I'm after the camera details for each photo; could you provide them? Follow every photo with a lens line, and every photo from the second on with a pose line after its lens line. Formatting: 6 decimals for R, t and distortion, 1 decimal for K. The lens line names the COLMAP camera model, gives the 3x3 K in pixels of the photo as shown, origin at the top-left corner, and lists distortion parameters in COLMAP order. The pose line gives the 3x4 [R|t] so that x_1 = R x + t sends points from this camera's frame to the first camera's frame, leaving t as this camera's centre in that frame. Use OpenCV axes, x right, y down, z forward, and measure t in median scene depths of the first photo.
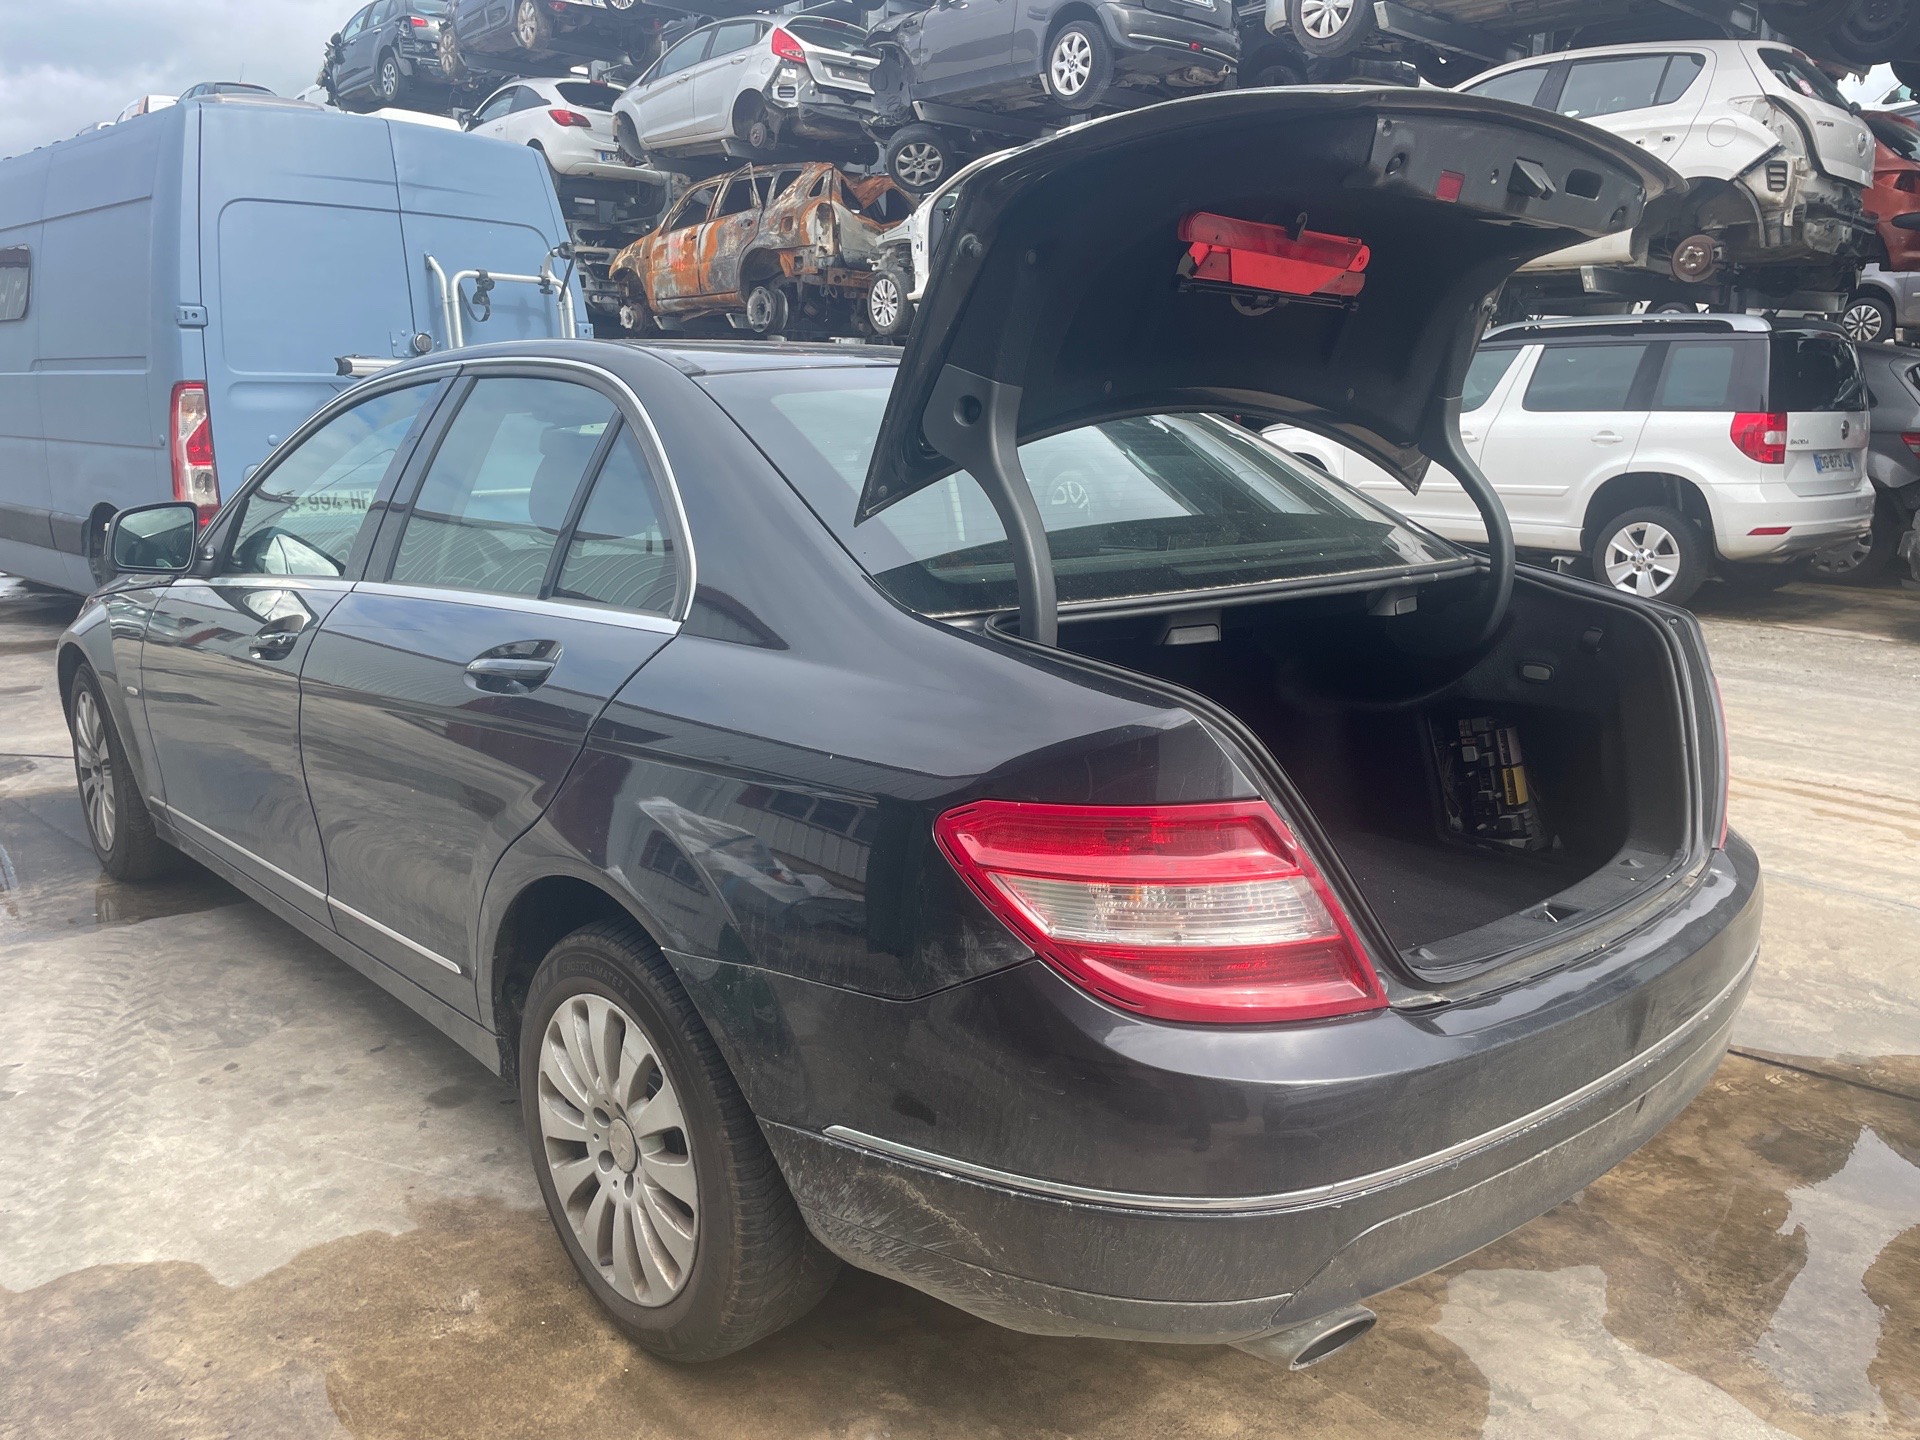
lens RADIAL K [[1449.0, 0, 957.0], [0, 1449.0, 725.6], [0, 0, 1]] dist [0.074476, -0.108094]
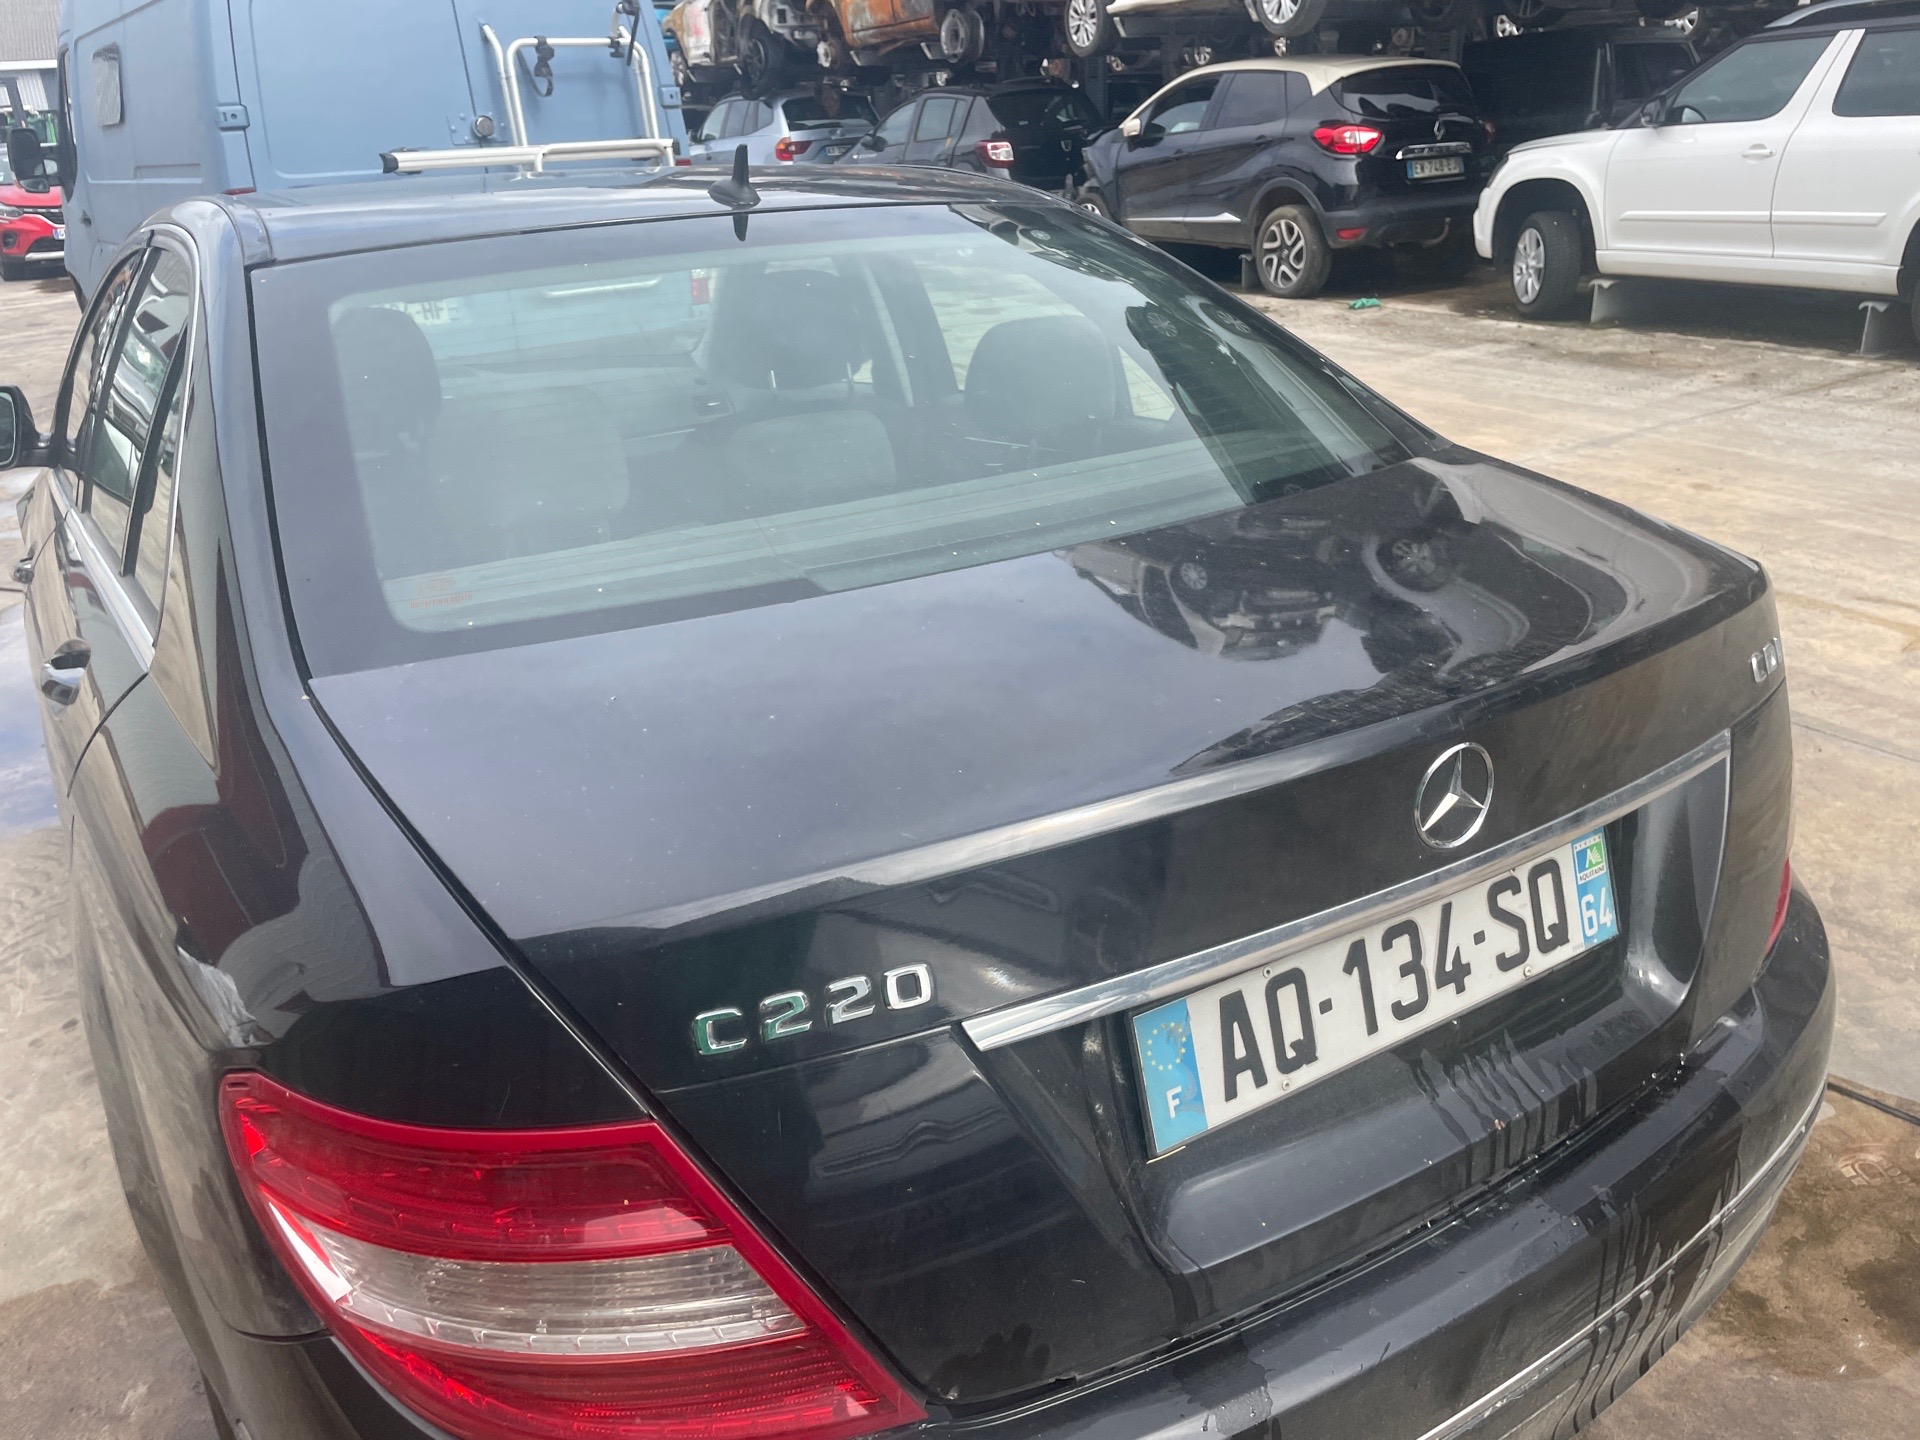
lens RADIAL K [[1449.0, 0, 950.1], [0, 1449.0, 710.4], [0, 0, 1]] dist [0.074476, -0.108094]
pose [[0.980998, 0.014538, -0.193471, 0.095695], [0.017566, 0.986438, 0.163193, -0.044056], [0.193220, -0.163491, 0.967438, 0.107320]]
